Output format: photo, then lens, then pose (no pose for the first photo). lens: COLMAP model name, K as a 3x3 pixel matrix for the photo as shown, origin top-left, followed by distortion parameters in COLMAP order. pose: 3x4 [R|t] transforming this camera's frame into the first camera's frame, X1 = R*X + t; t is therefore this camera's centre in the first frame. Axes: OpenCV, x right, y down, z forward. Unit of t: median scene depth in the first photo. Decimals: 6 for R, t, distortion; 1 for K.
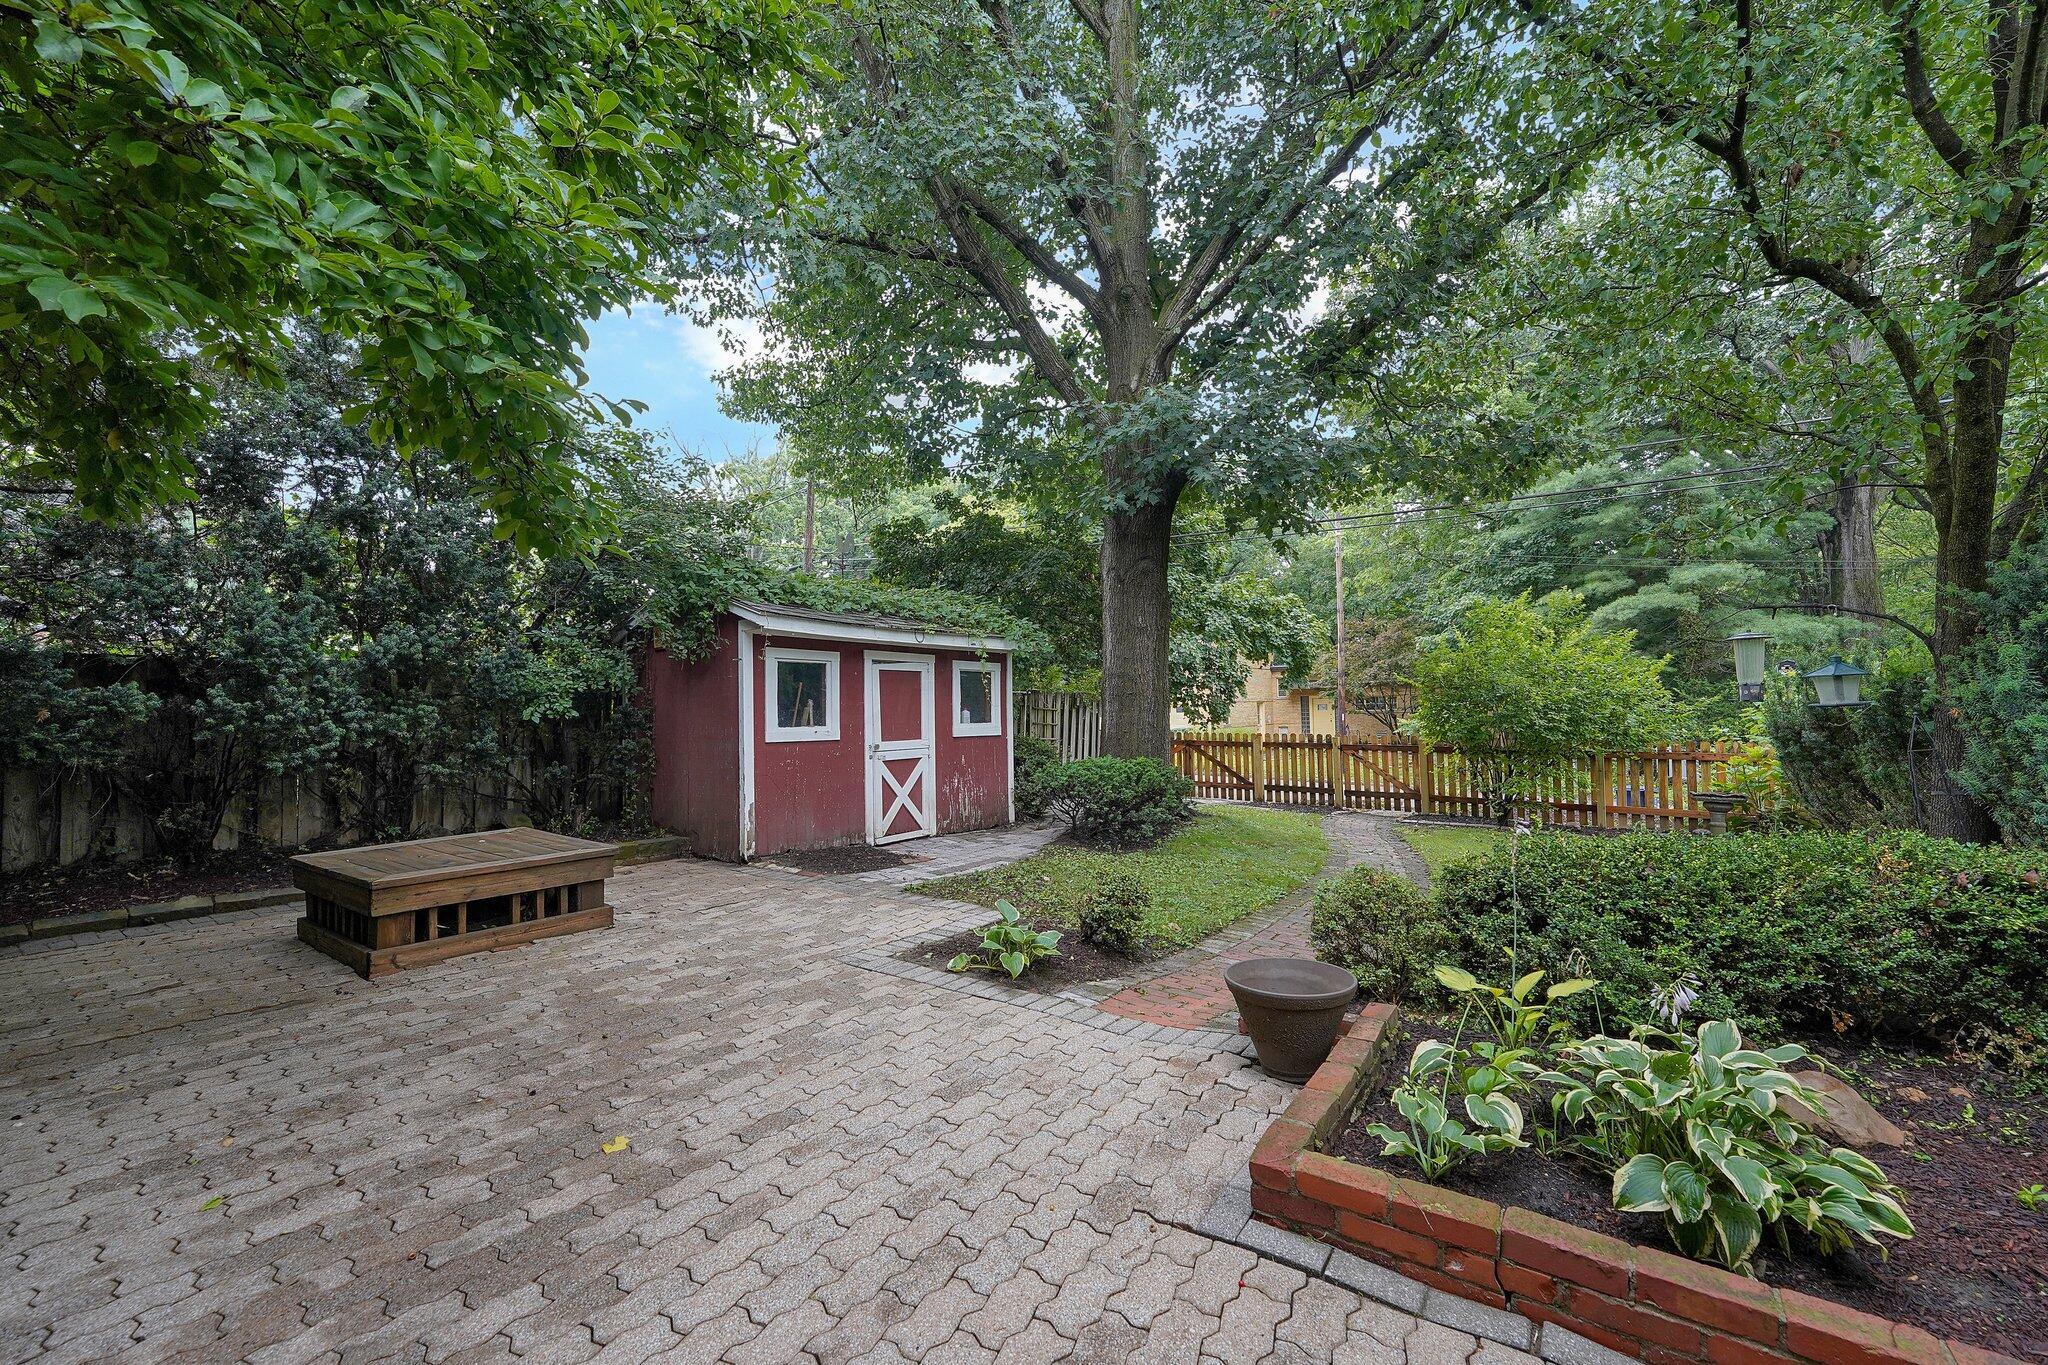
lens RADIAL K [[823.8, 0, 1024.0], [0, 823.8, 682.5], [0, 0, 1]] dist [-0.000008, 0.000199]
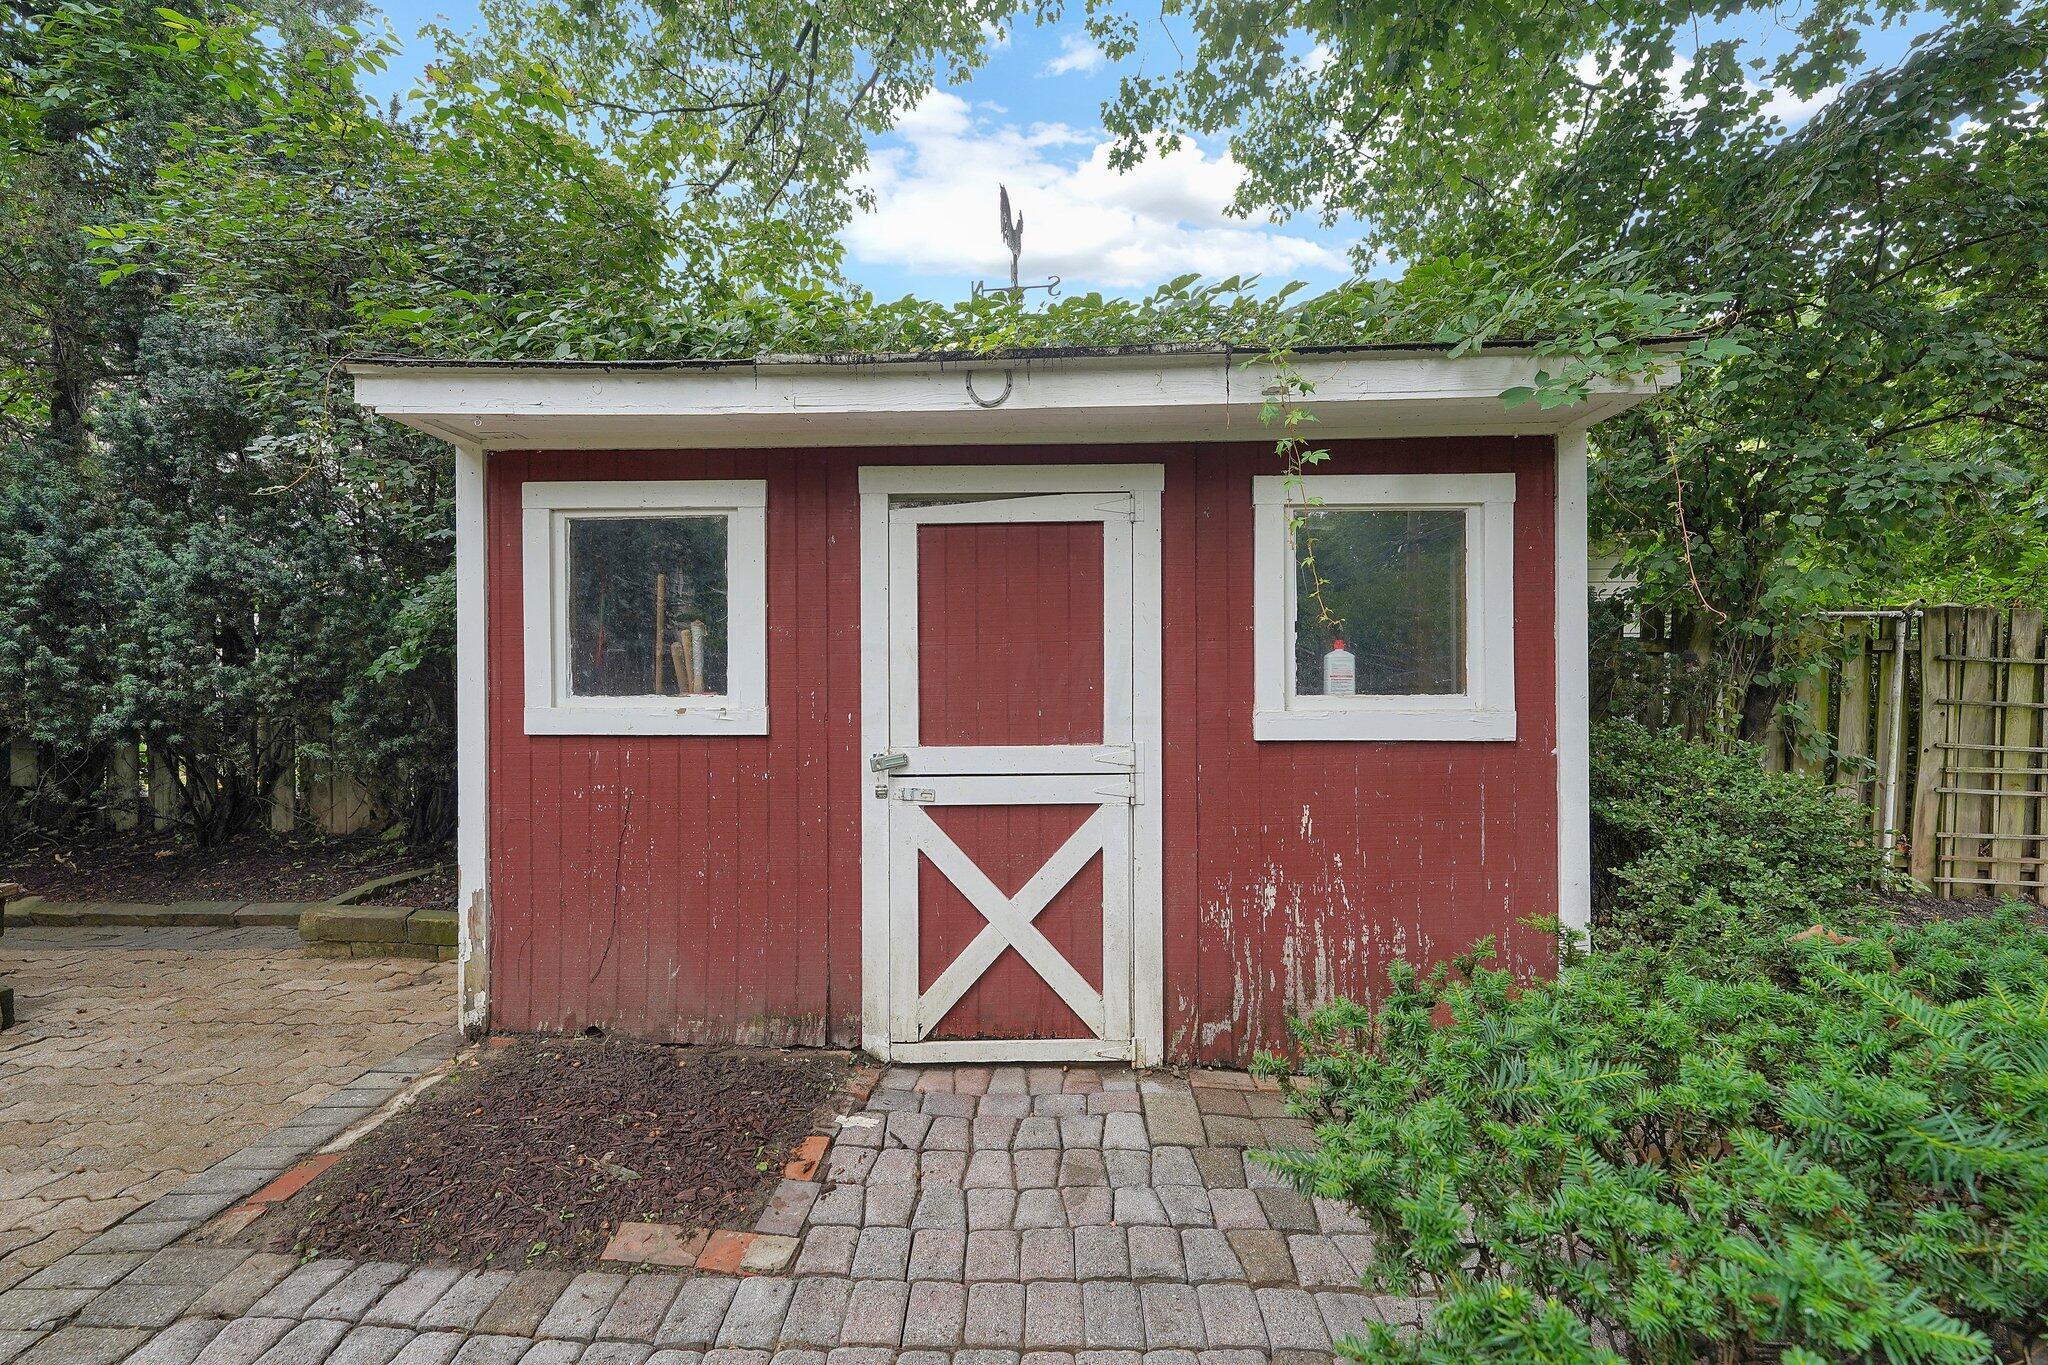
lens RADIAL K [[823.8, 0, 1024.0], [0, 823.8, 682.5], [0, 0, 1]] dist [-0.000008, 0.000199]
pose [[0.591325, 0.010107, -0.806370, 0.119306], [0.029028, 0.999007, 0.033809, 0.039230], [0.805911, -0.043399, 0.590444, 0.887163]]
